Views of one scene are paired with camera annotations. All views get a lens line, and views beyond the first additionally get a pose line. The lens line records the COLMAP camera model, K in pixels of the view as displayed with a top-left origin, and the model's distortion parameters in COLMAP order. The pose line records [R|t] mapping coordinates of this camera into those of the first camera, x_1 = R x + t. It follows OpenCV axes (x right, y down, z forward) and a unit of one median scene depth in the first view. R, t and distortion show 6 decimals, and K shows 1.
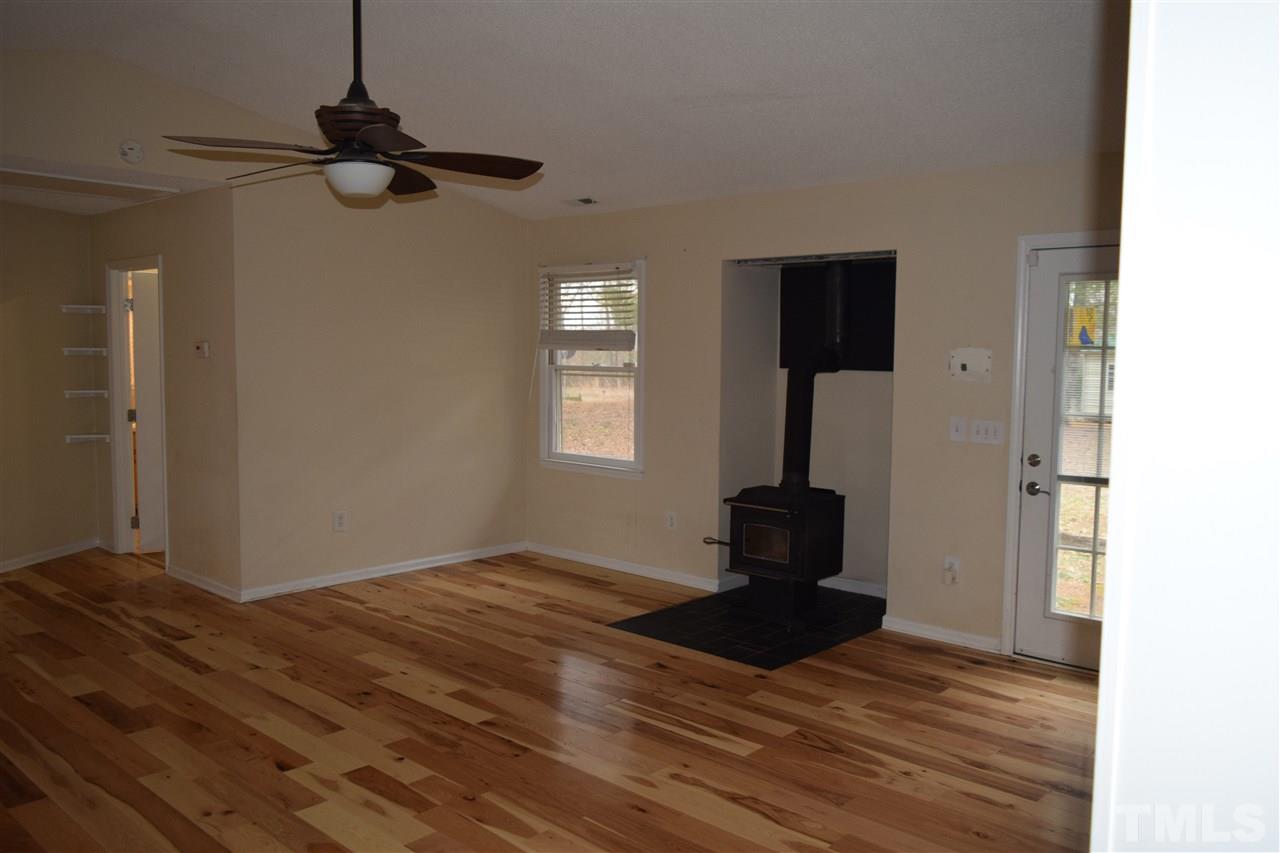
lens RADIAL K [[997.8, 0, 645.1], [0, 997.8, 424.3], [0, 0, 1]] dist [-0.016592, -0.000426]
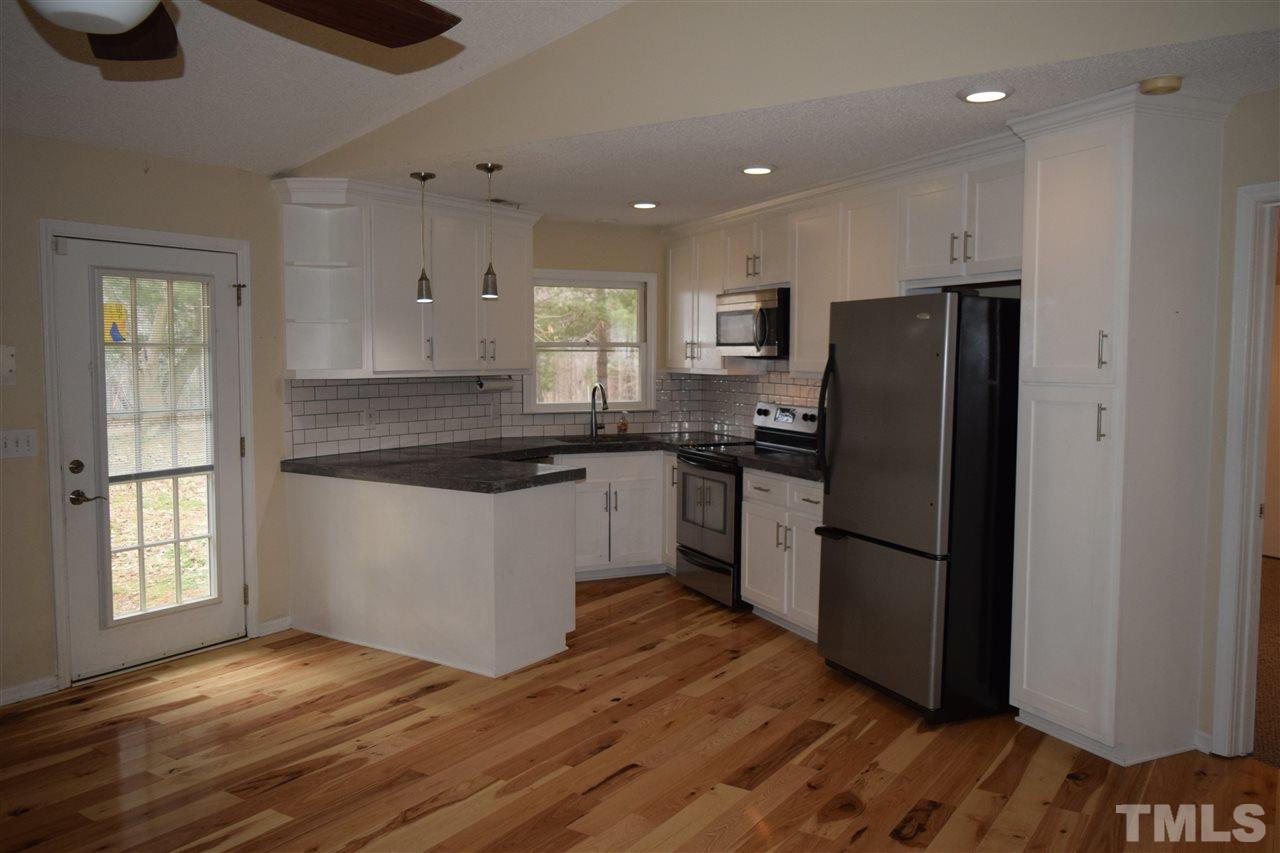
lens RADIAL K [[997.8, 0, 645.1], [0, 997.8, 424.3], [0, 0, 1]] dist [-0.016592, -0.000426]
pose [[-0.153542, -0.080455, 0.984861, -0.711449], [0.074397, 0.992910, 0.092711, -0.058745], [-0.985338, 0.087505, -0.146468, 0.737978]]
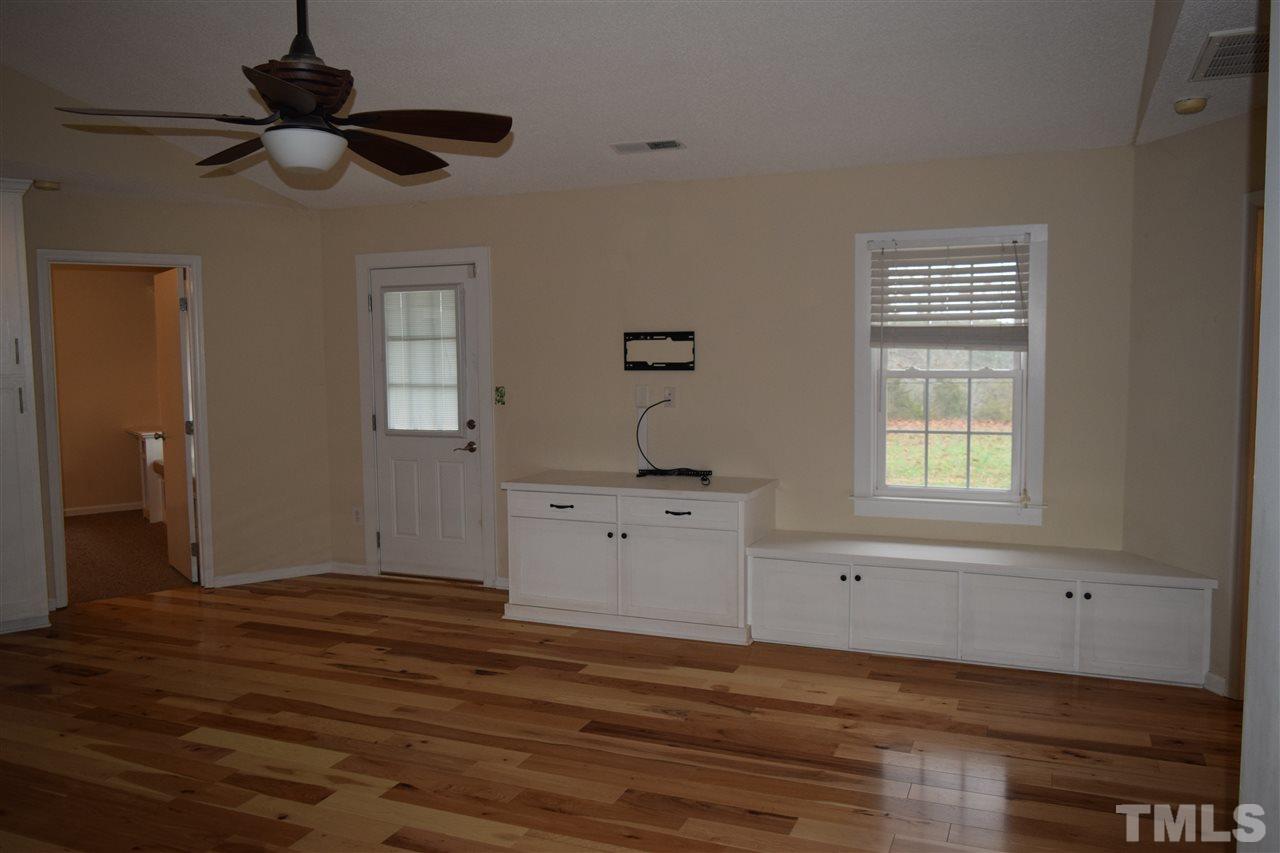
lens RADIAL K [[997.8, 0, 645.1], [0, 997.8, 424.3], [0, 0, 1]] dist [-0.016592, -0.000426]
pose [[-0.943448, 0.029140, -0.330238, -0.245679], [-0.022689, 0.988118, 0.152011, -0.135988], [0.330744, 0.150907, -0.931577, 1.709803]]
